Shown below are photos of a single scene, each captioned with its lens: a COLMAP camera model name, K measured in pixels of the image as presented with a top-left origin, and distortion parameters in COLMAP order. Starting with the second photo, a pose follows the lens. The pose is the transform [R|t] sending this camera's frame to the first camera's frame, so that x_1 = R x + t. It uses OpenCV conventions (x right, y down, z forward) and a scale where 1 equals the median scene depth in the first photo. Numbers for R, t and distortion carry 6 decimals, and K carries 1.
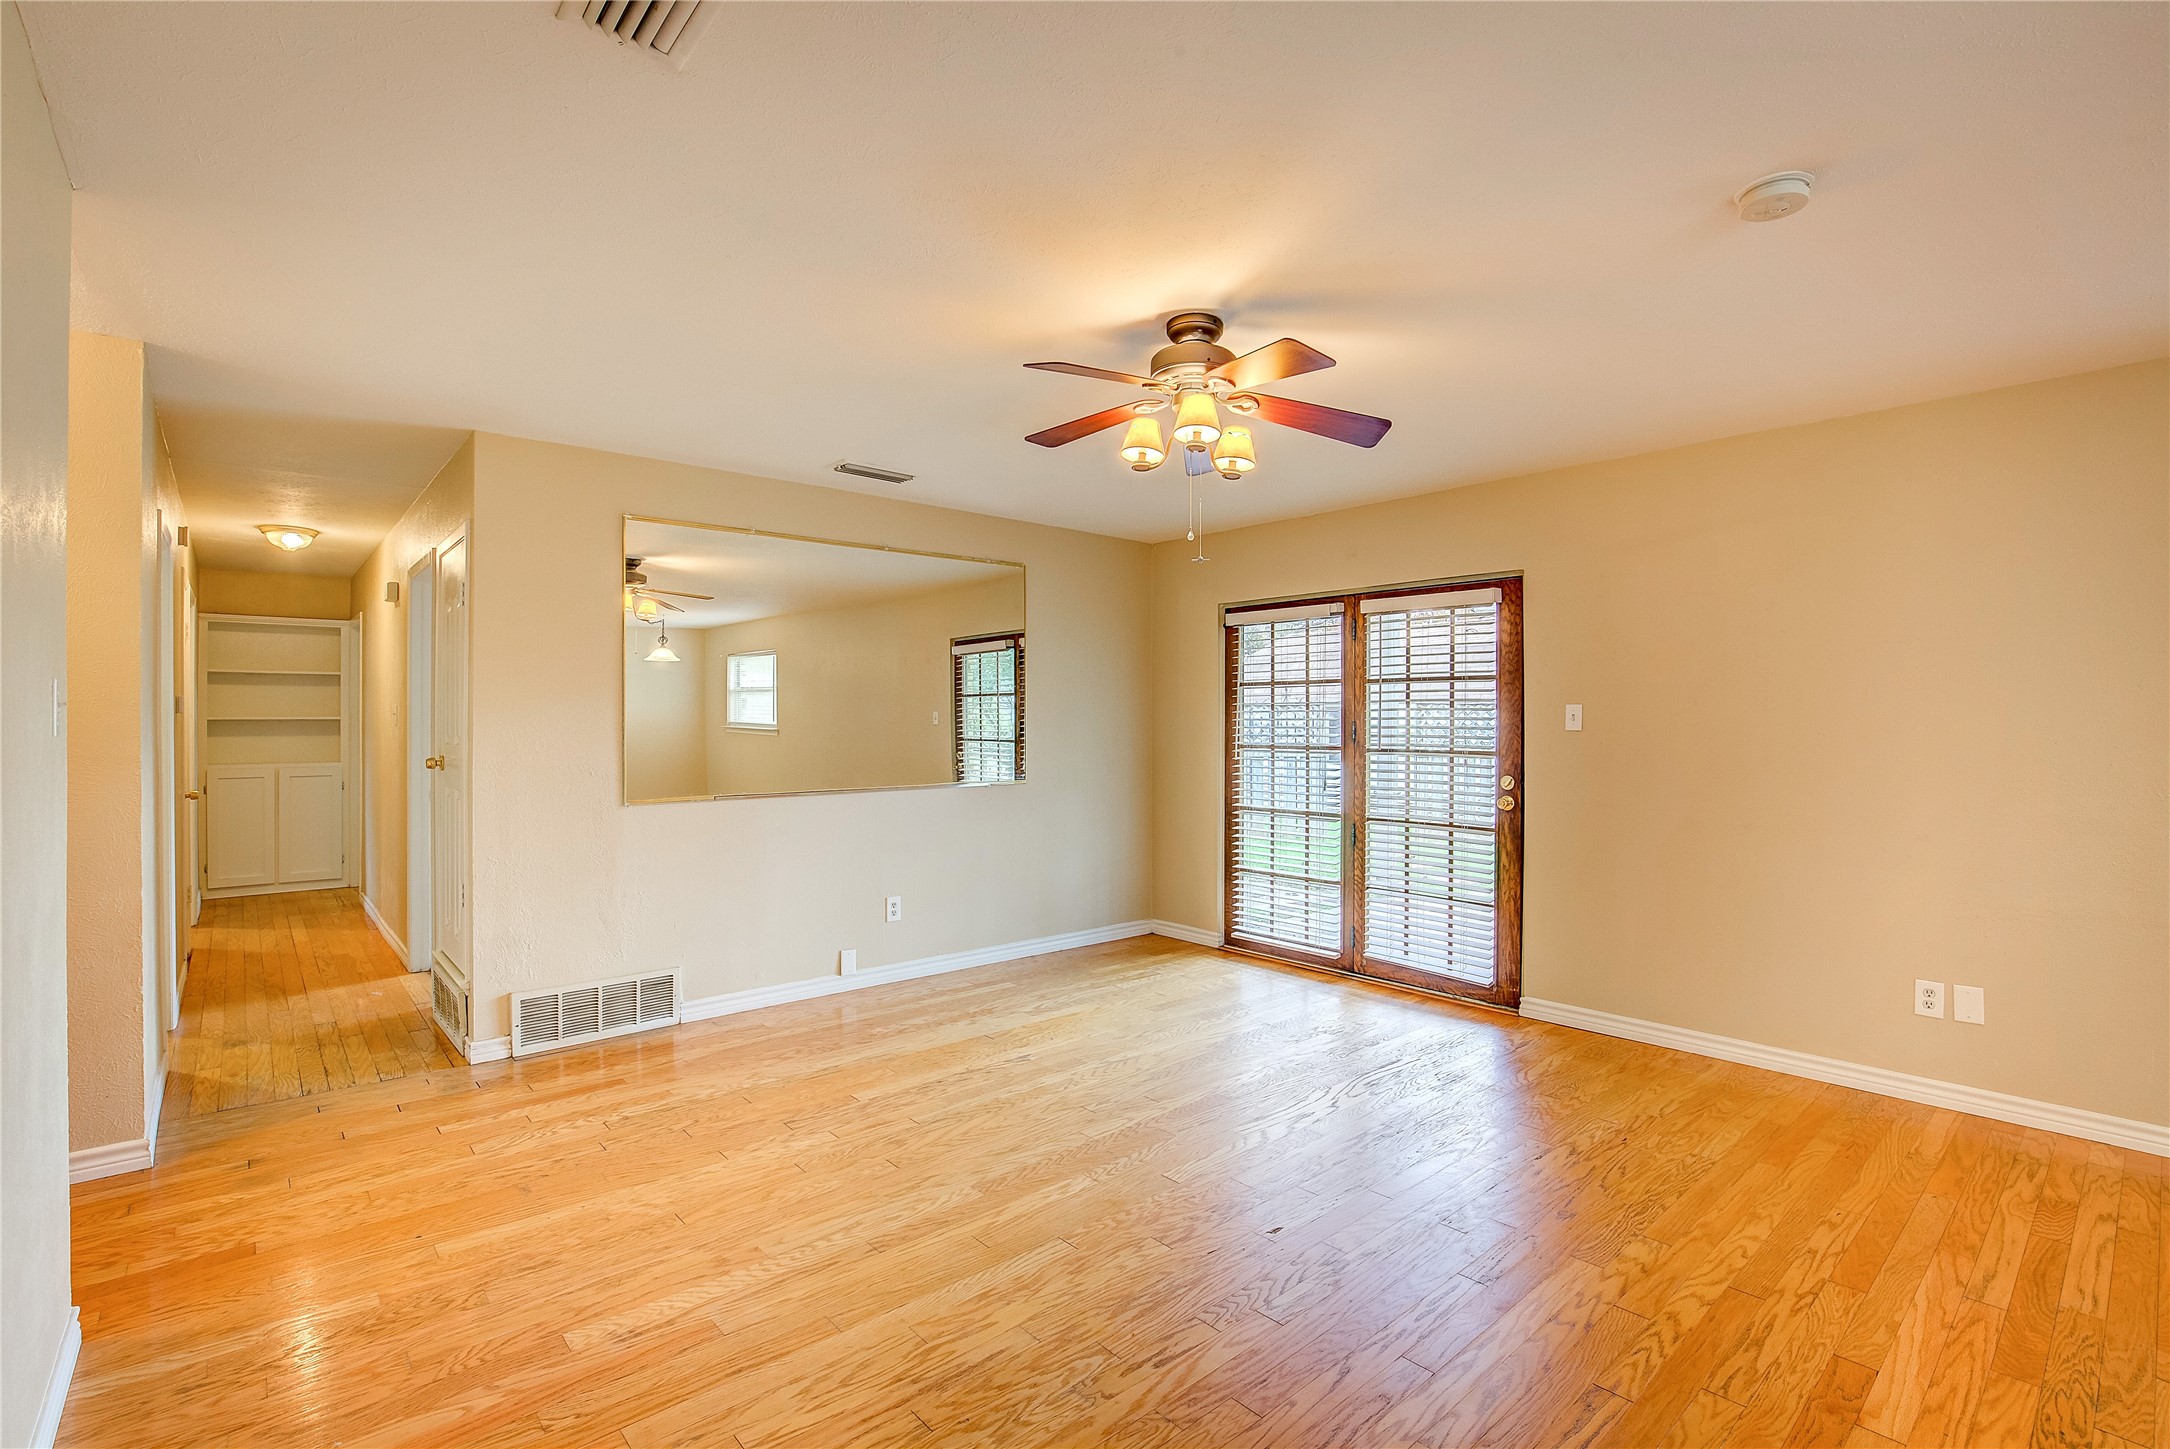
lens RADIAL K [[993.3, 0, 1086.5], [0, 993.3, 726.2], [0, 0, 1]] dist [-0.034856, 0.004920]
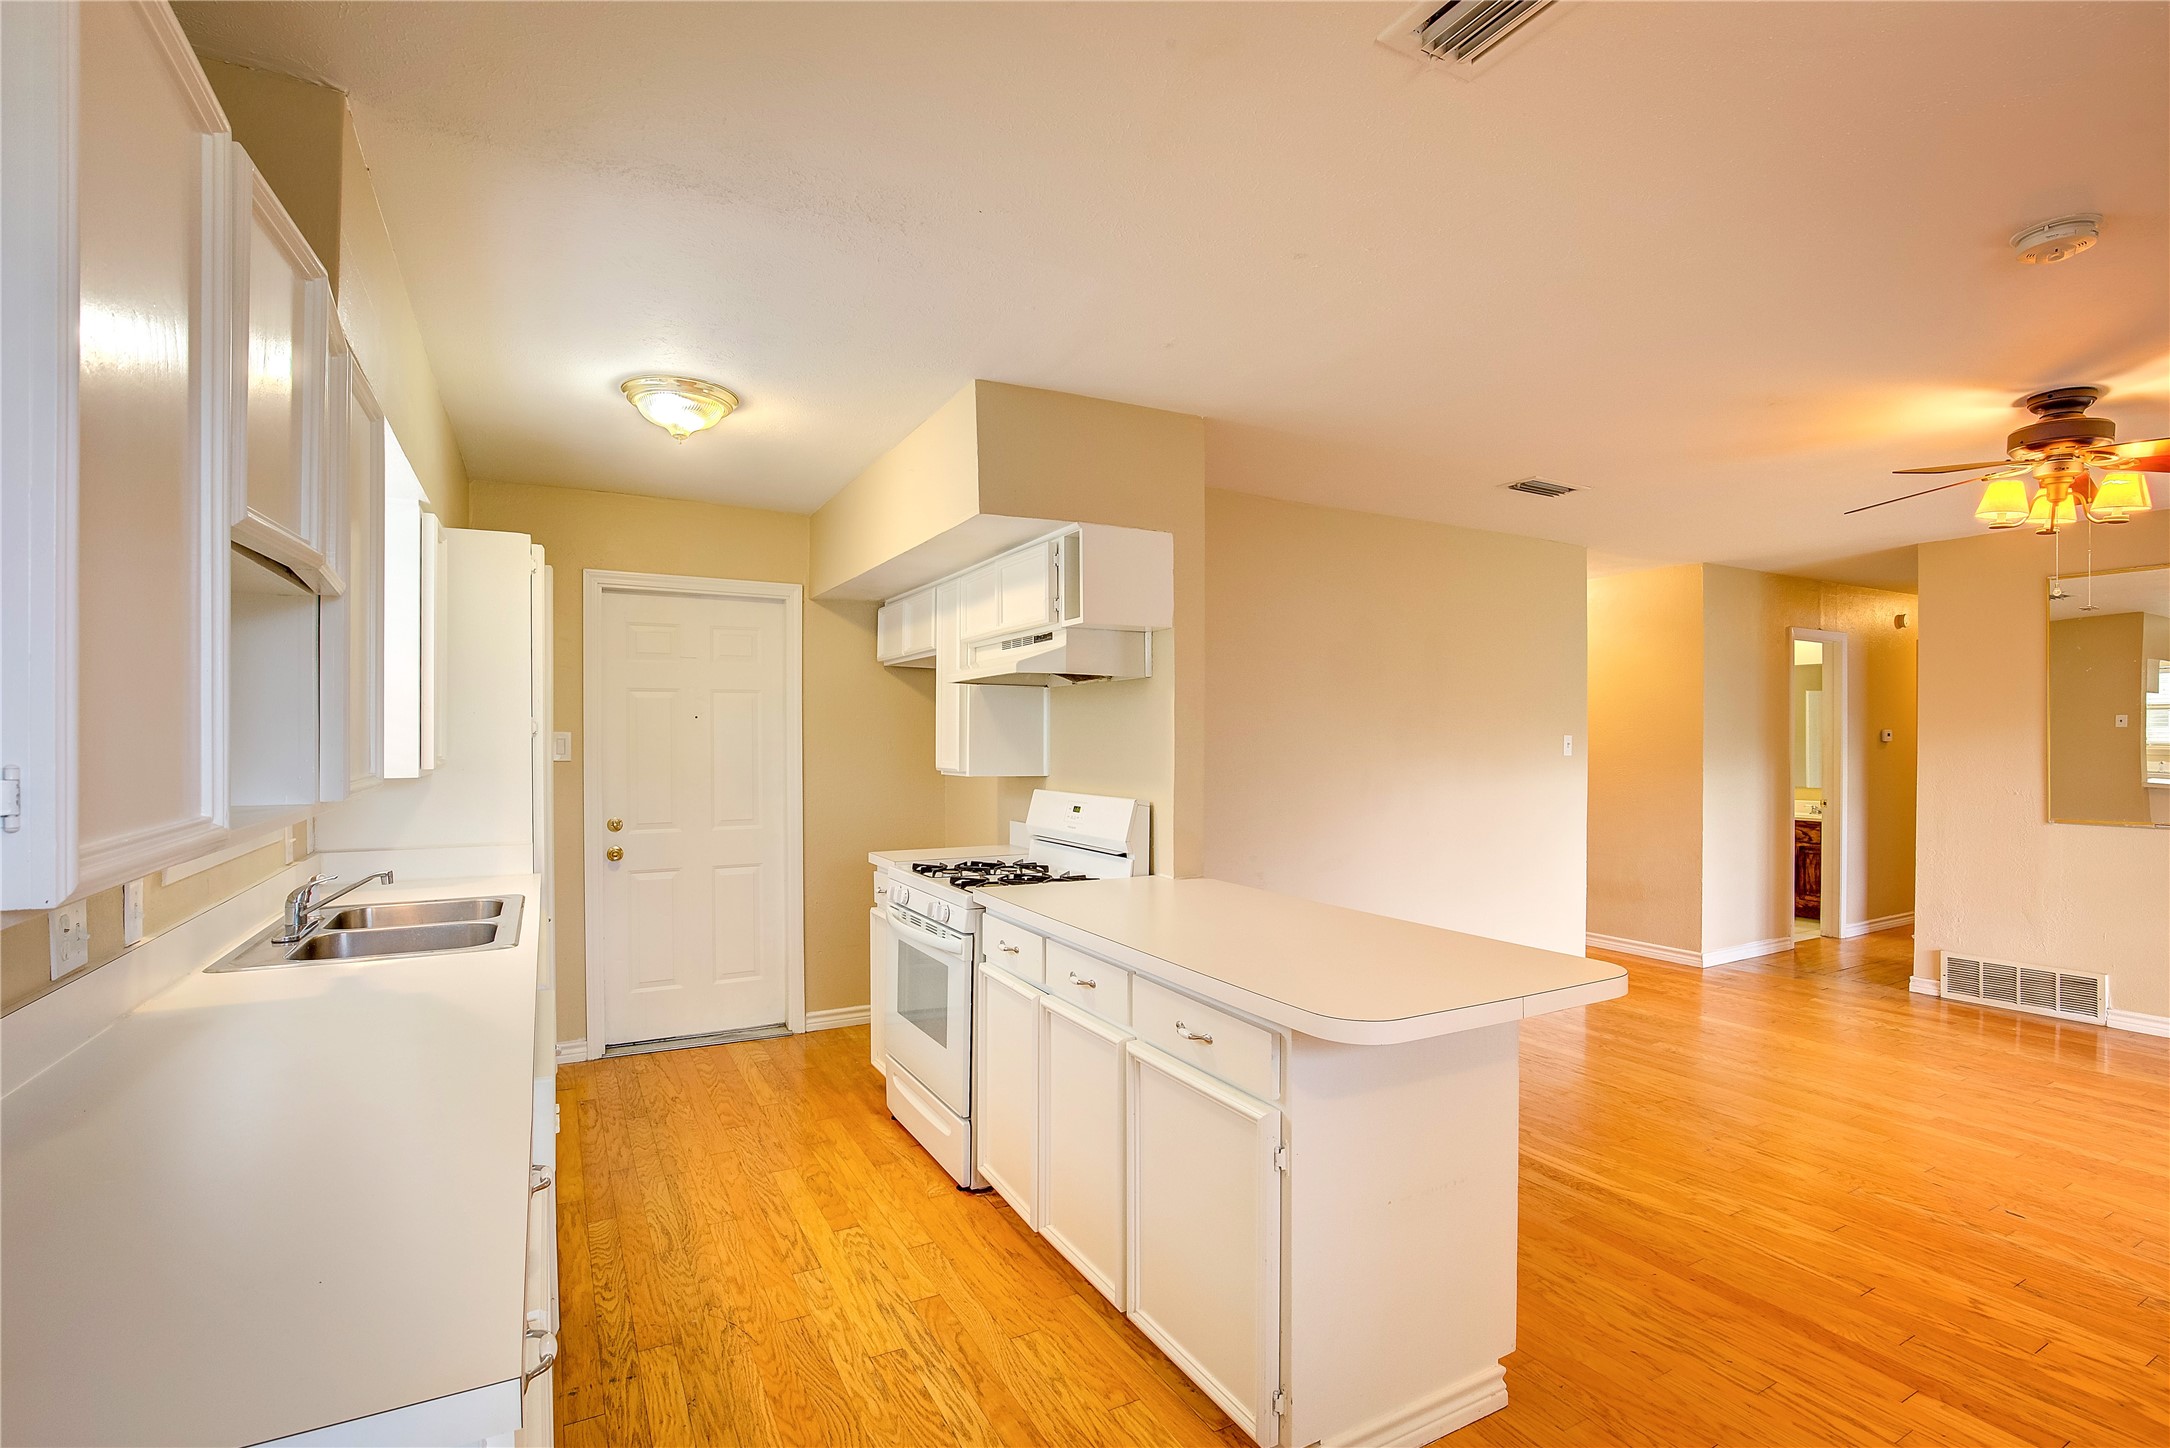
lens RADIAL K [[993.3, 0, 1073.5], [0, 993.3, 747.4], [0, 0, 1]] dist [-0.034856, 0.004920]
pose [[-0.231848, 0.011222, -0.972687, 0.987397], [-0.005177, 0.999905, 0.012770, -0.020513], [0.972738, 0.007996, -0.231767, 0.131214]]
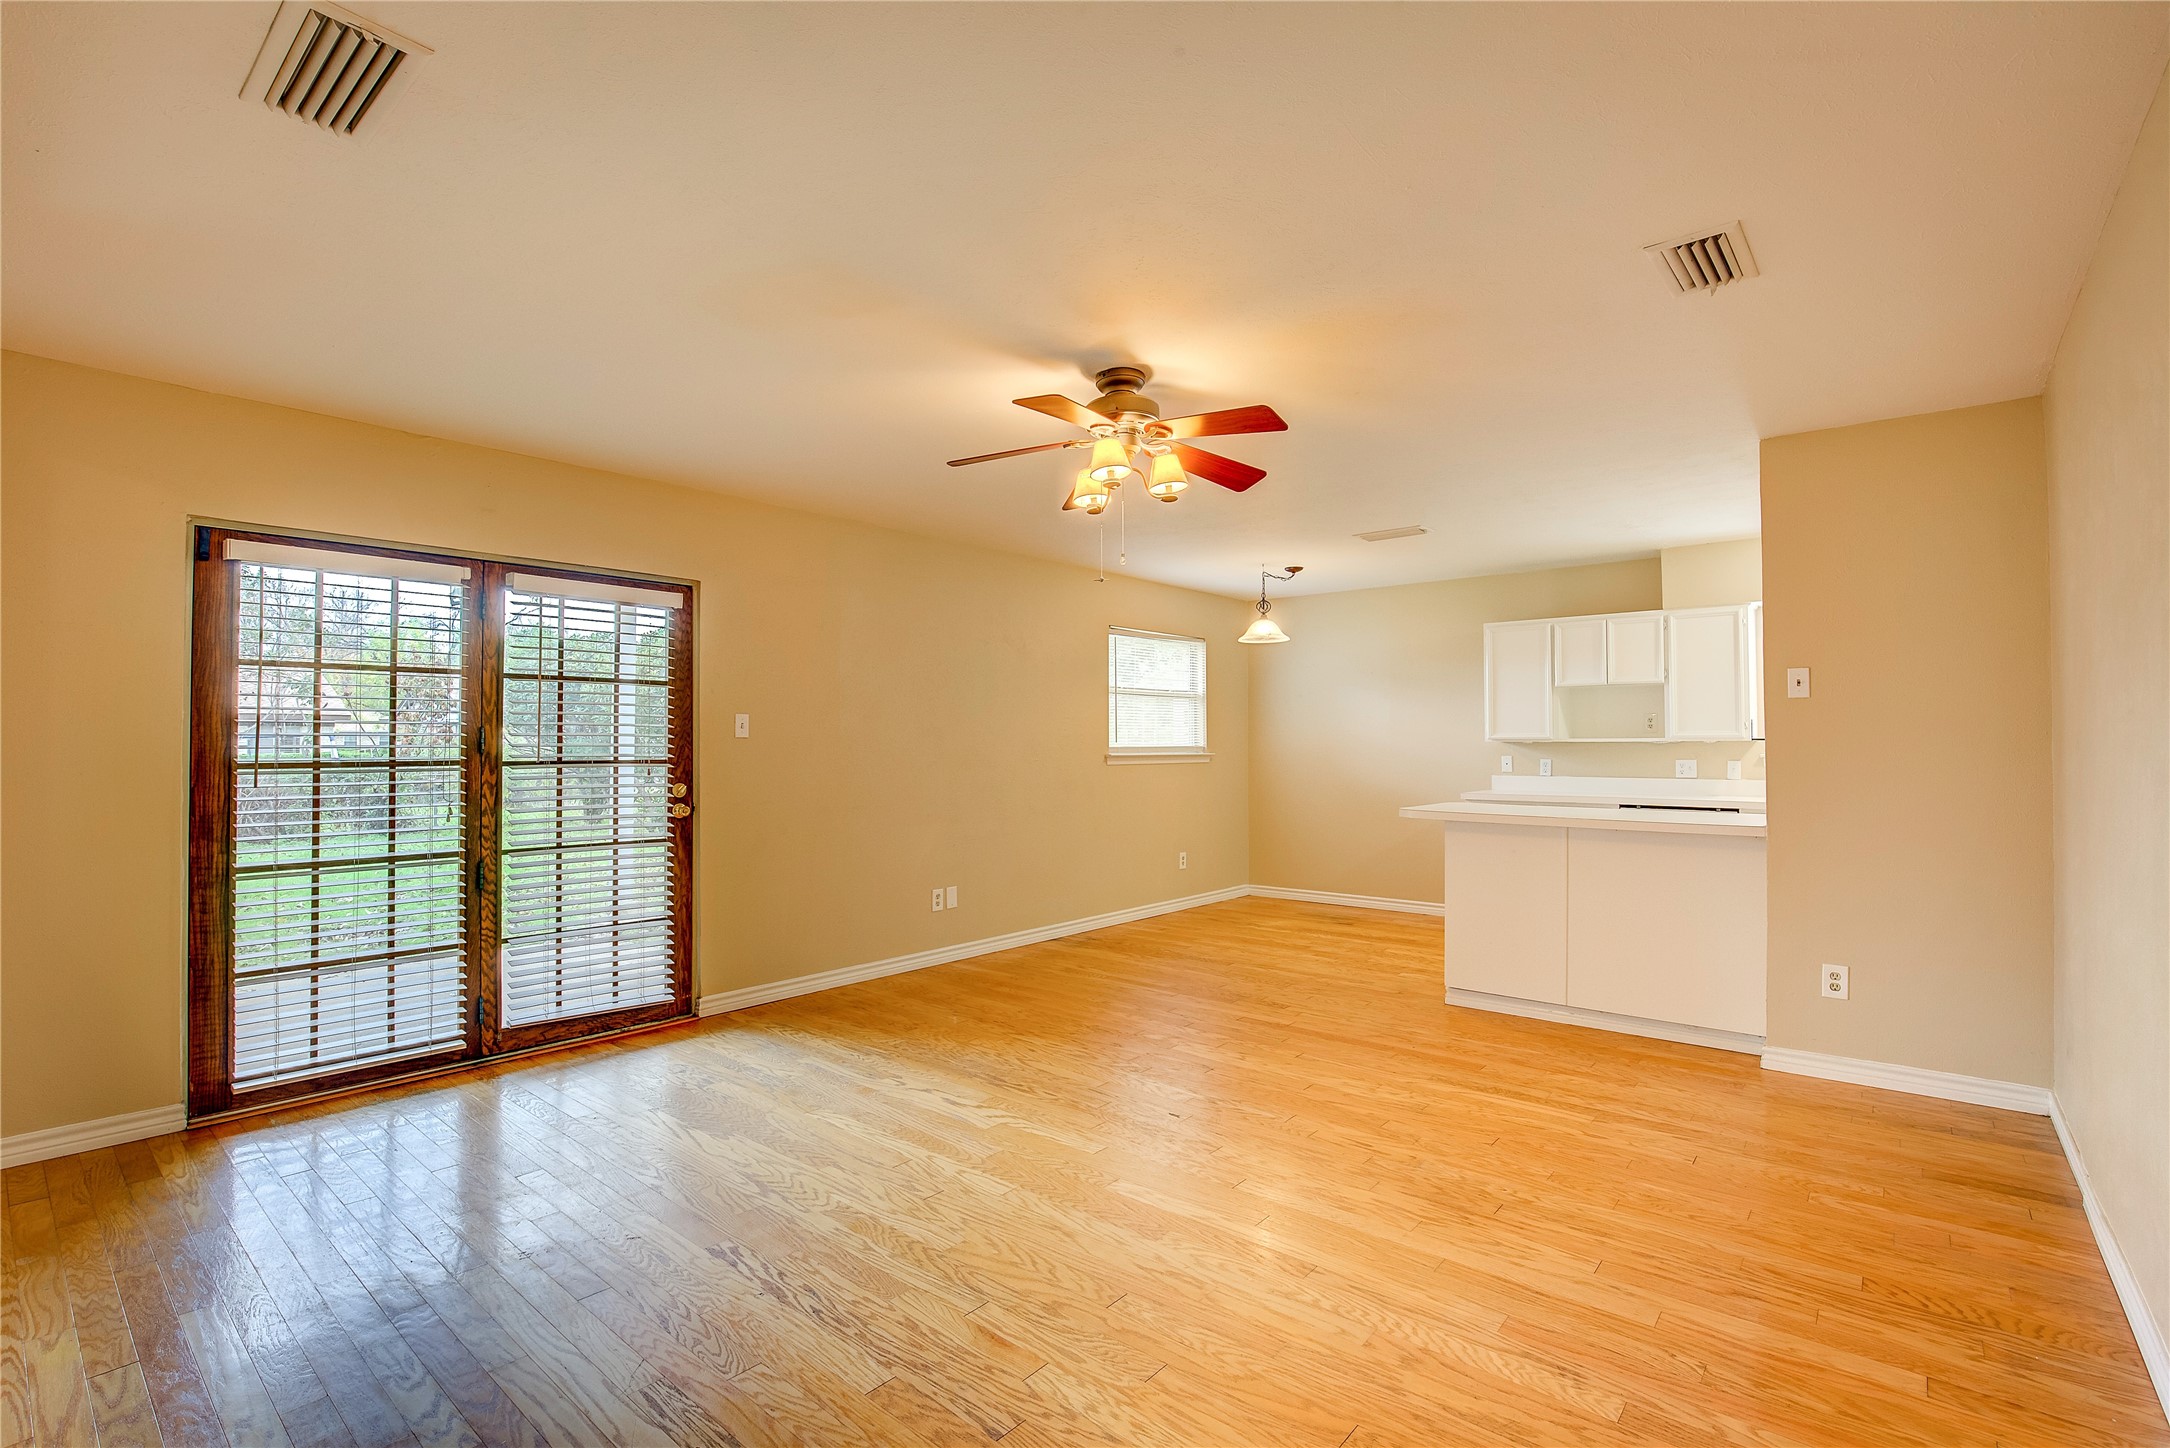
lens RADIAL K [[993.3, 0, 1099.1], [0, 993.3, 726.6], [0, 0, 1]] dist [-0.034856, 0.004920]
pose [[-0.156159, 0.014472, 0.987626, -0.716304], [0.004099, 0.999894, -0.014004, 0.010395], [-0.987723, 0.001861, -0.156201, 0.853598]]
